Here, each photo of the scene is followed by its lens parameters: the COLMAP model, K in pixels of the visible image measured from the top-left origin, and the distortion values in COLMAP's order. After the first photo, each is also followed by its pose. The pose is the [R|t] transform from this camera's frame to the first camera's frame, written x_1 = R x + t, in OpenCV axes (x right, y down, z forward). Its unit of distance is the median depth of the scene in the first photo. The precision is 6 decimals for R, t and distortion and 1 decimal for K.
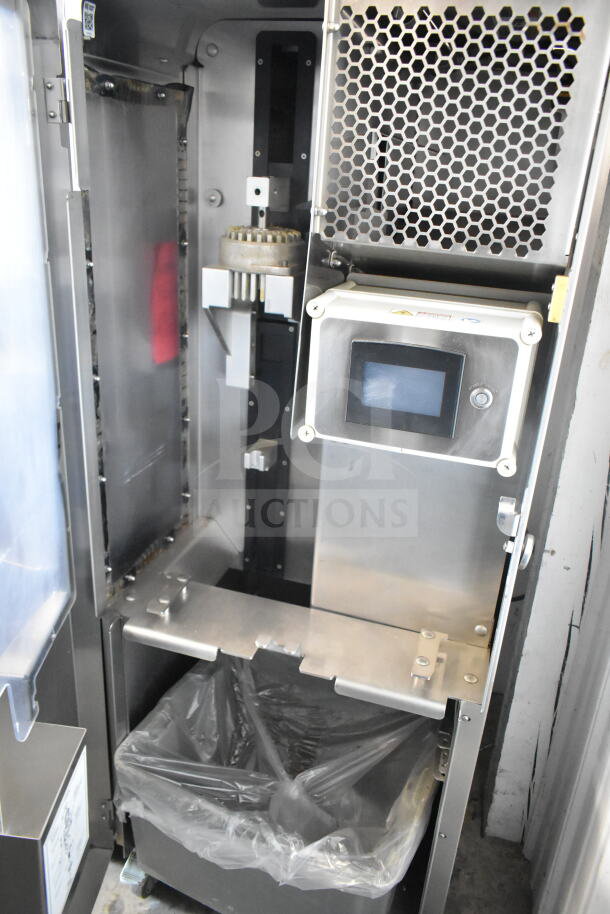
lens RADIAL K [[713.1, 0, 303.9], [0, 713.1, 457.7], [0, 0, 1]] dist [-0.017926, 0.017238]
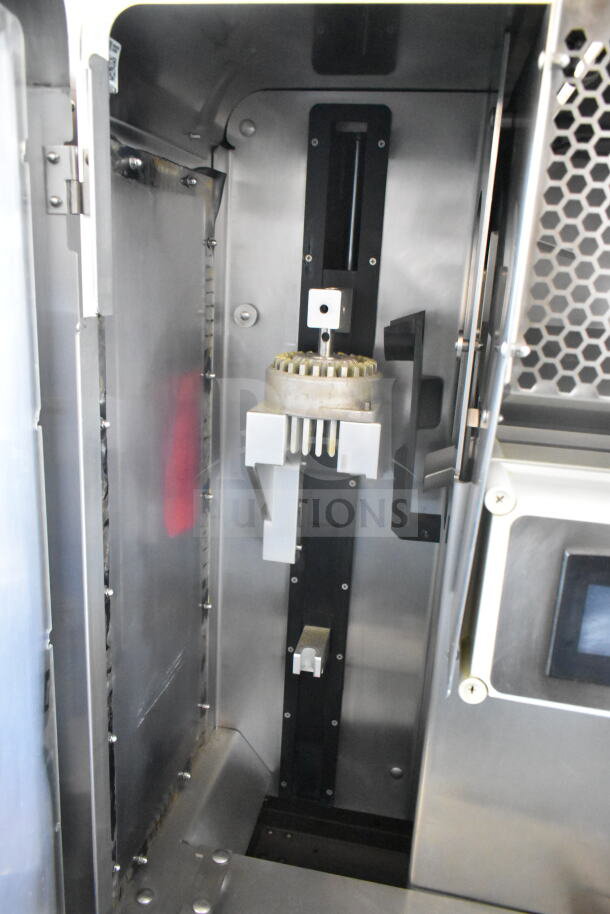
lens RADIAL K [[713.1, 0, 307.7], [0, 713.1, 457.2], [0, 0, 1]] dist [-0.017926, 0.017238]
pose [[0.994574, -0.031211, 0.099240, -0.157711], [0.043648, 0.991103, -0.125739, -0.132277], [-0.094433, 0.129388, 0.987087, 0.301915]]
